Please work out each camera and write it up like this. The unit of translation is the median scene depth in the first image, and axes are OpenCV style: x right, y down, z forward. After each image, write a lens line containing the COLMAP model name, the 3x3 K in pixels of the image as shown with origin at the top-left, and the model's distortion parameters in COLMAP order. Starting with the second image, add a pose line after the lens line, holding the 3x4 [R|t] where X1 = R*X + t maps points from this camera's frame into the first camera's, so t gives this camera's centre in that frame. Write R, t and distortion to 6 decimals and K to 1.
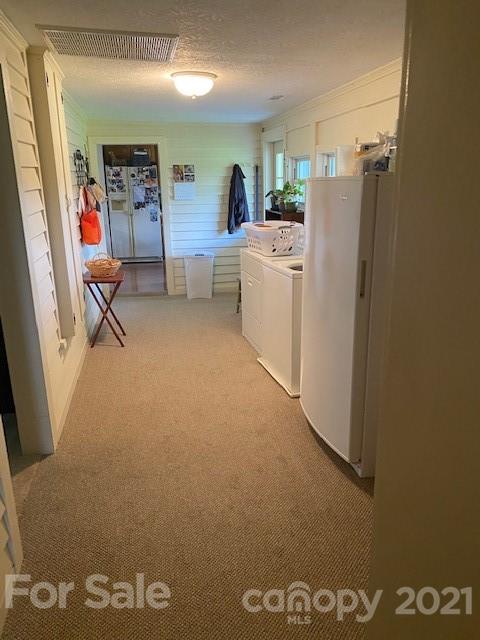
lens RADIAL K [[494.2, 0, 241.7], [0, 494.2, 315.6], [0, 0, 1]] dist [0.037436, -0.035302]
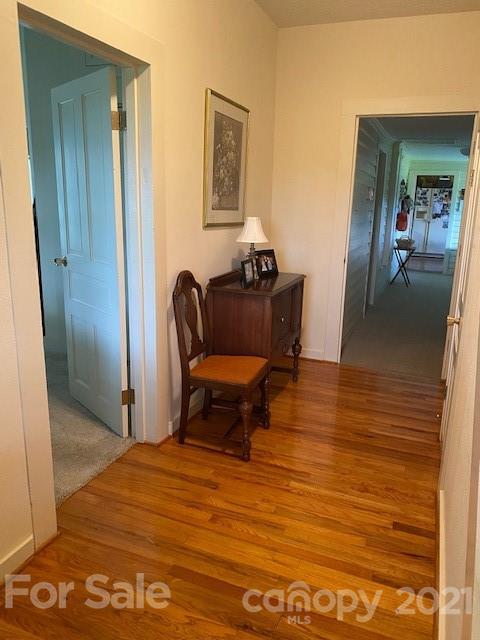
lens RADIAL K [[494.2, 0, 244.7], [0, 494.2, 320.9], [0, 0, 1]] dist [0.037436, -0.035302]
pose [[0.836104, 0.172553, -0.520727, 0.129650], [-0.183628, 0.982515, 0.030734, 0.131206], [0.516925, 0.069923, 0.853170, -0.478808]]
